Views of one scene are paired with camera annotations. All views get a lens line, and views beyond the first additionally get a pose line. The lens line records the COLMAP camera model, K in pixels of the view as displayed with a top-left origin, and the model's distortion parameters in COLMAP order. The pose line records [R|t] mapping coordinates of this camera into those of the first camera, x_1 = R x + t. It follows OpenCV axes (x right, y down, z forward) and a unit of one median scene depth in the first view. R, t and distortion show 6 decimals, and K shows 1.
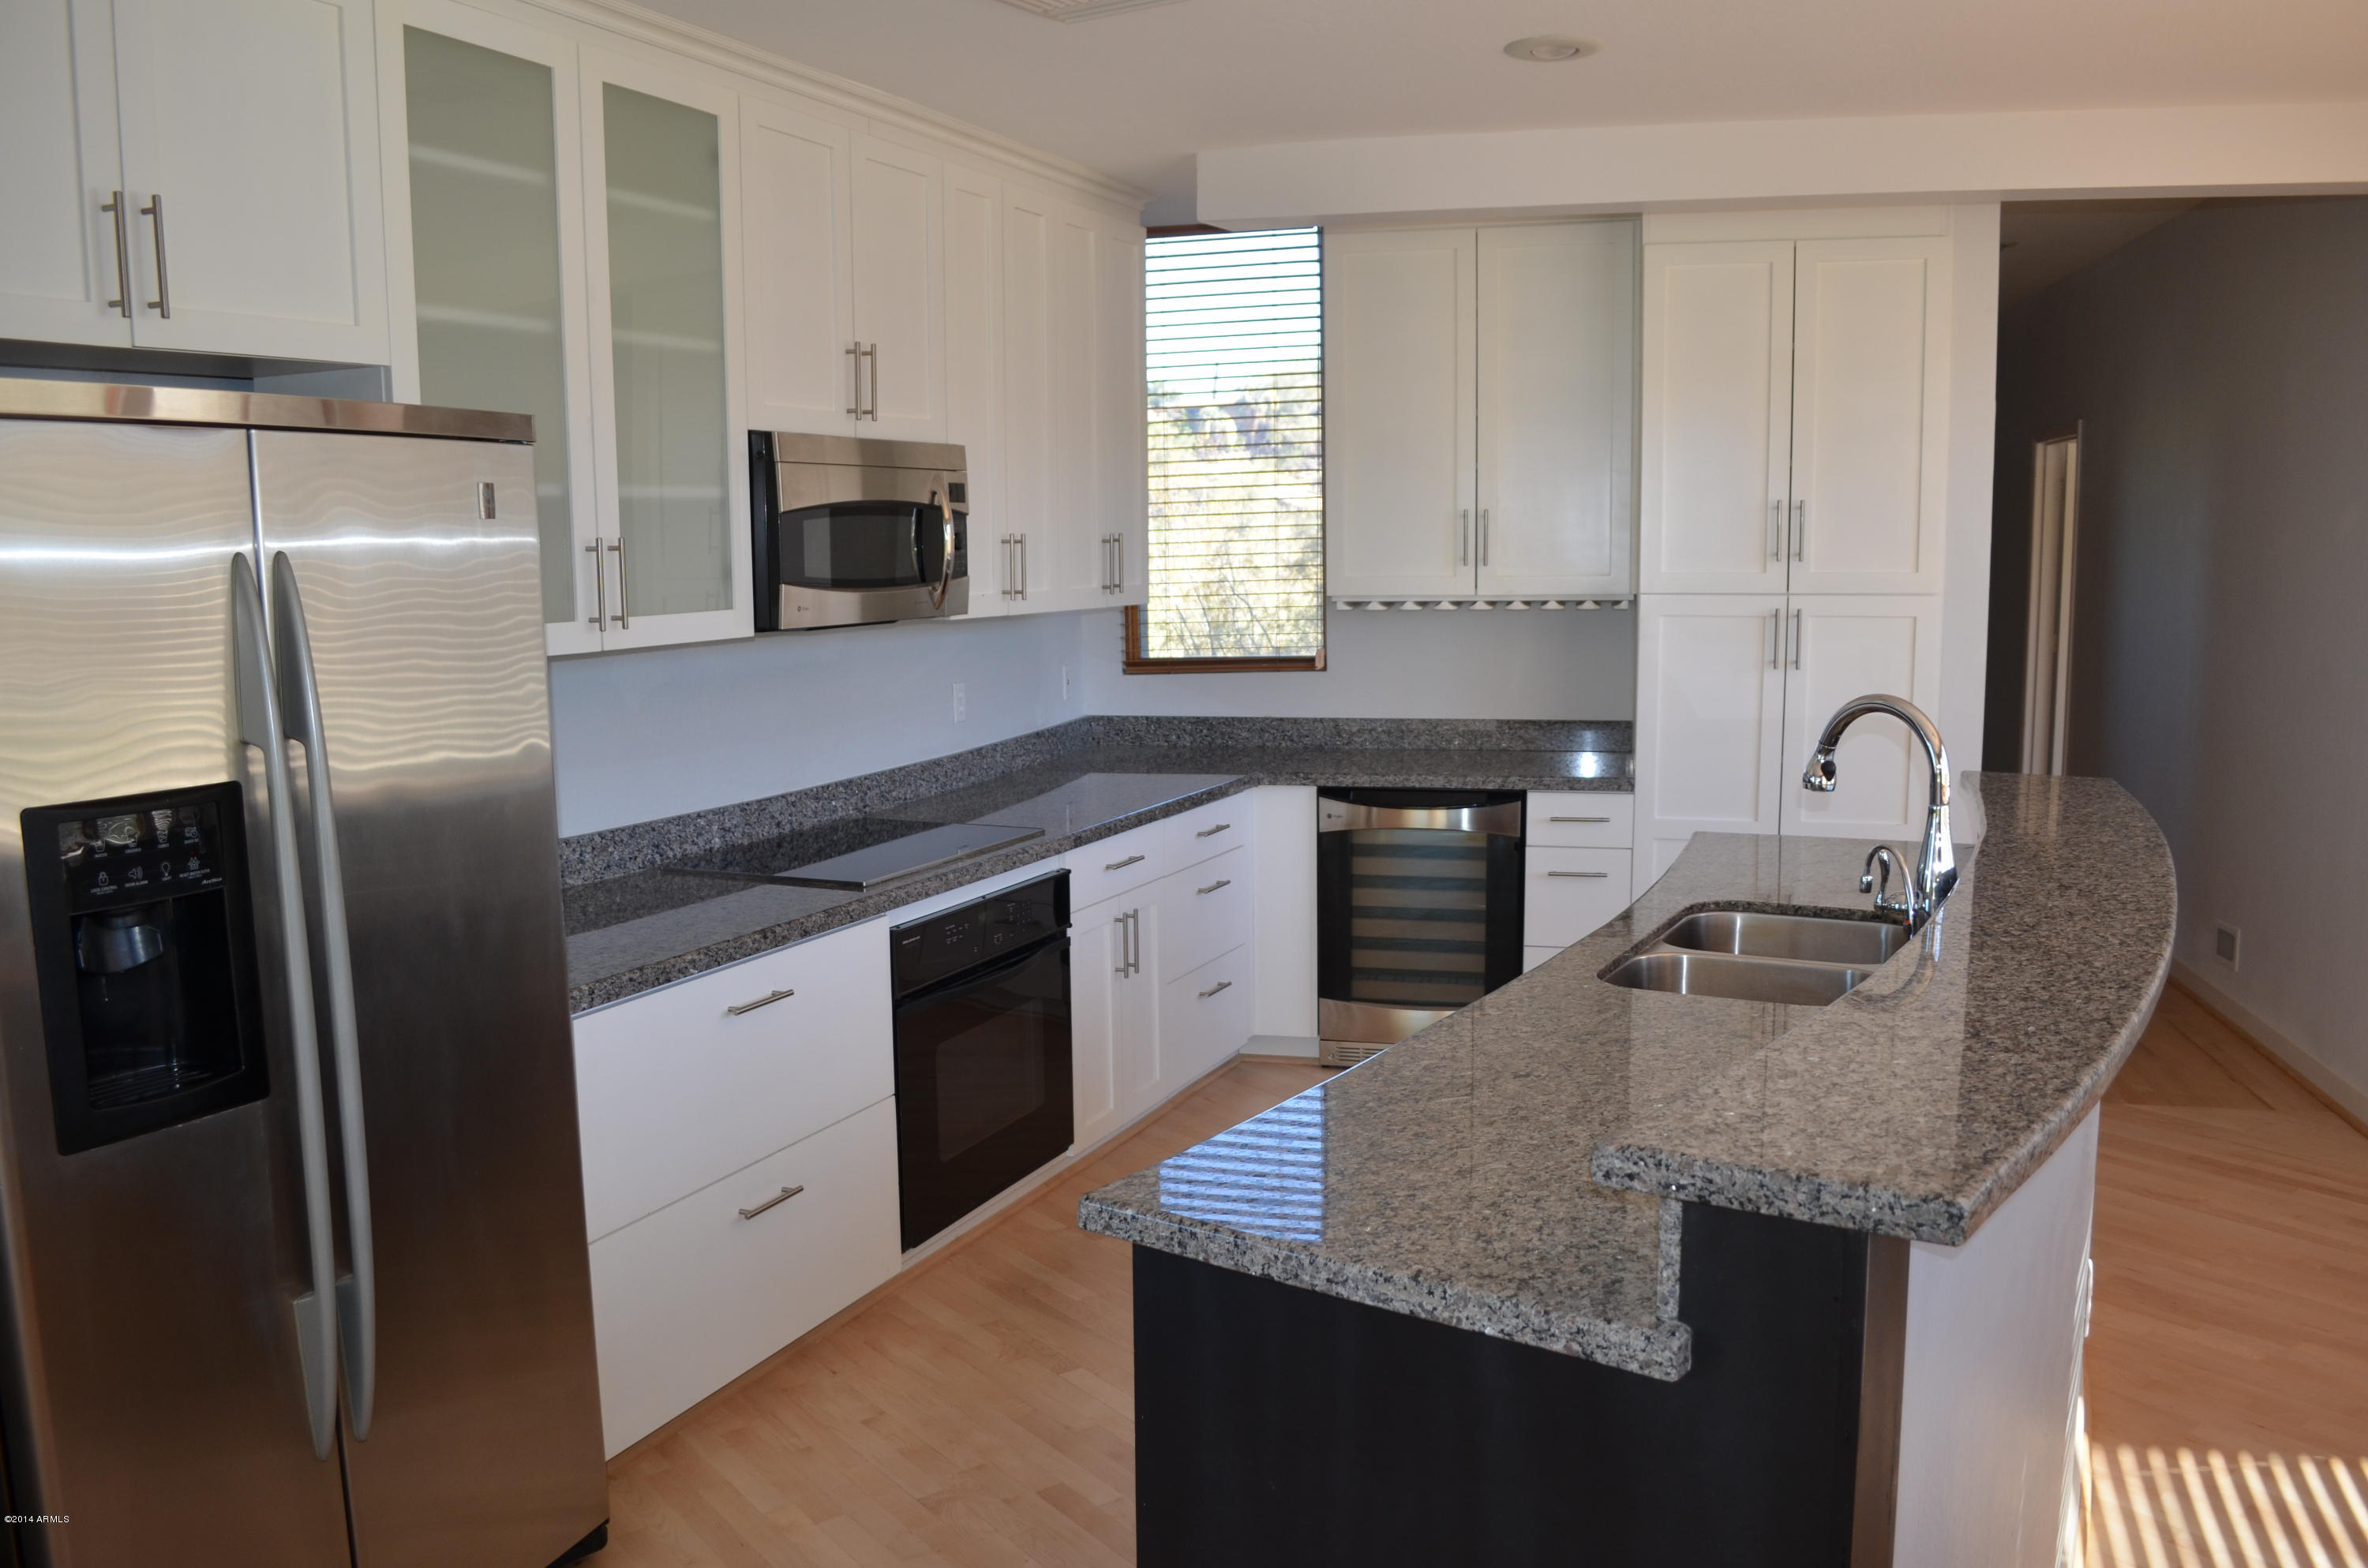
lens RADIAL K [[1857.1, 0, 1184.0], [0, 1857.1, 784.0], [0, 0, 1]] dist [-0.052497, 0.000967]
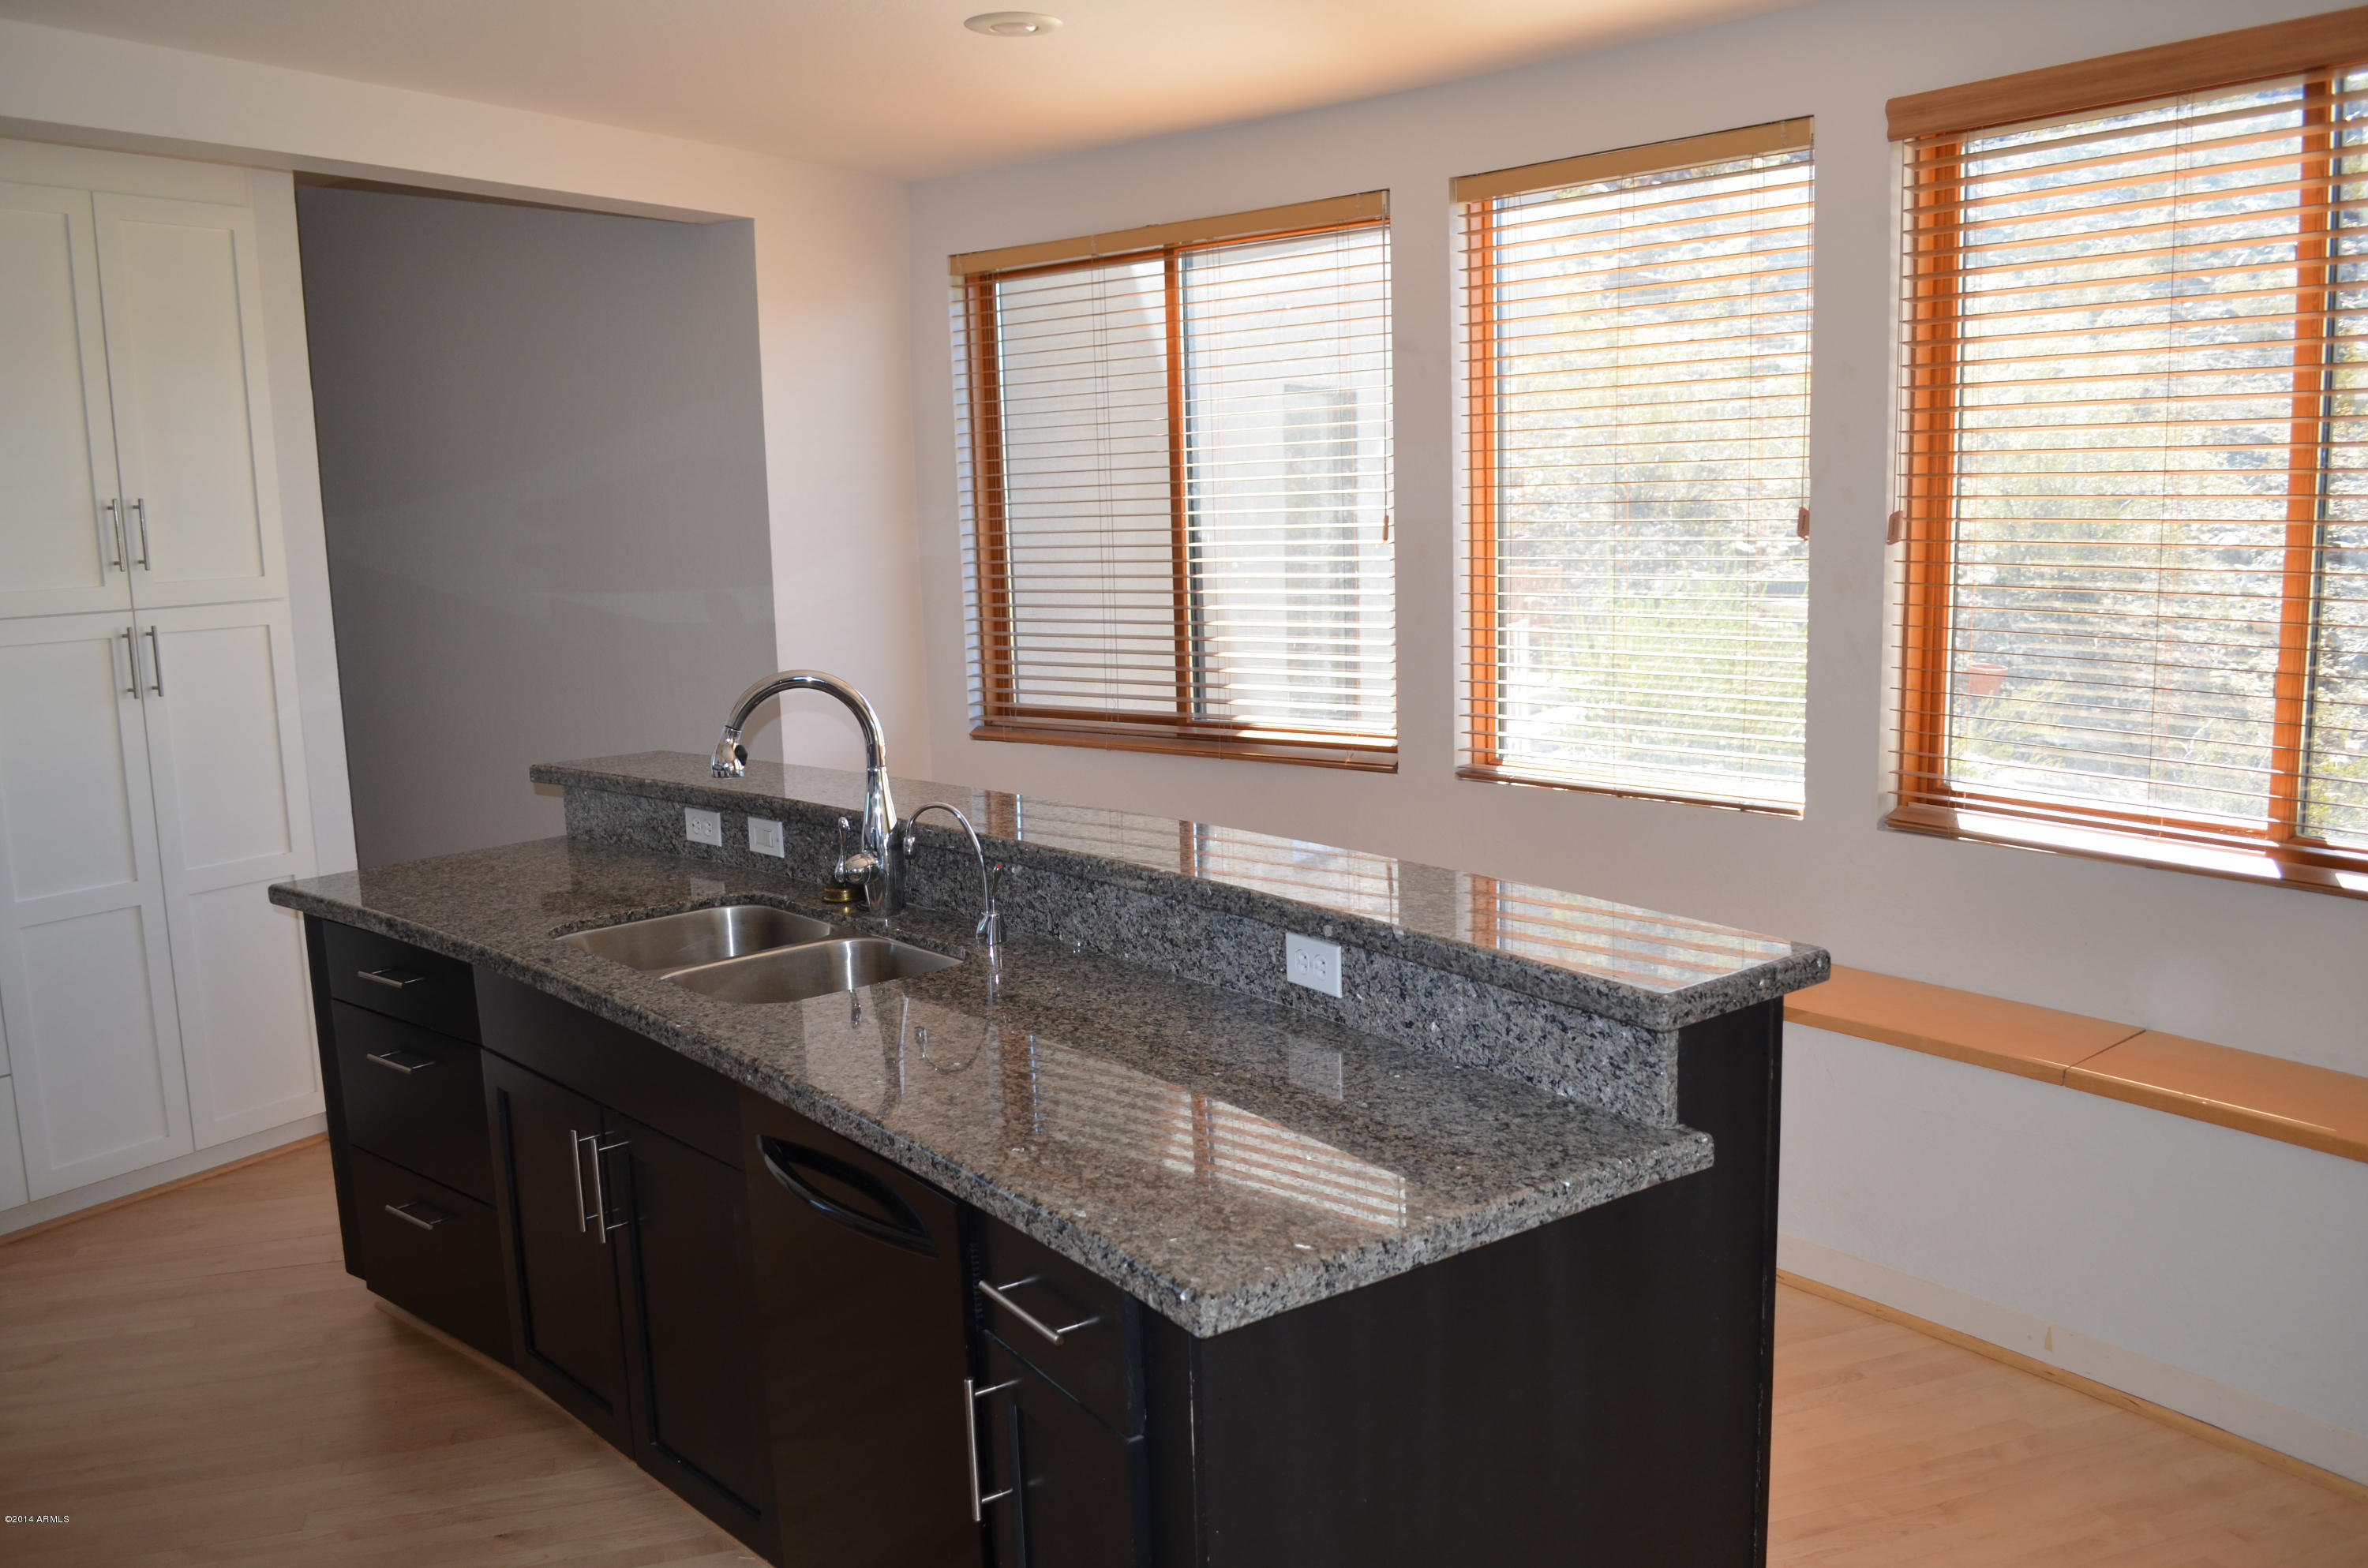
lens RADIAL K [[1857.1, 0, 1184.0], [0, 1857.1, 784.0], [0, 0, 1]] dist [-0.052497, 0.000967]
pose [[0.349688, -0.143892, 0.925750, -0.662172], [0.152685, 0.983677, 0.095222, -0.068115], [-0.924341, 0.108050, 0.365950, 0.578539]]
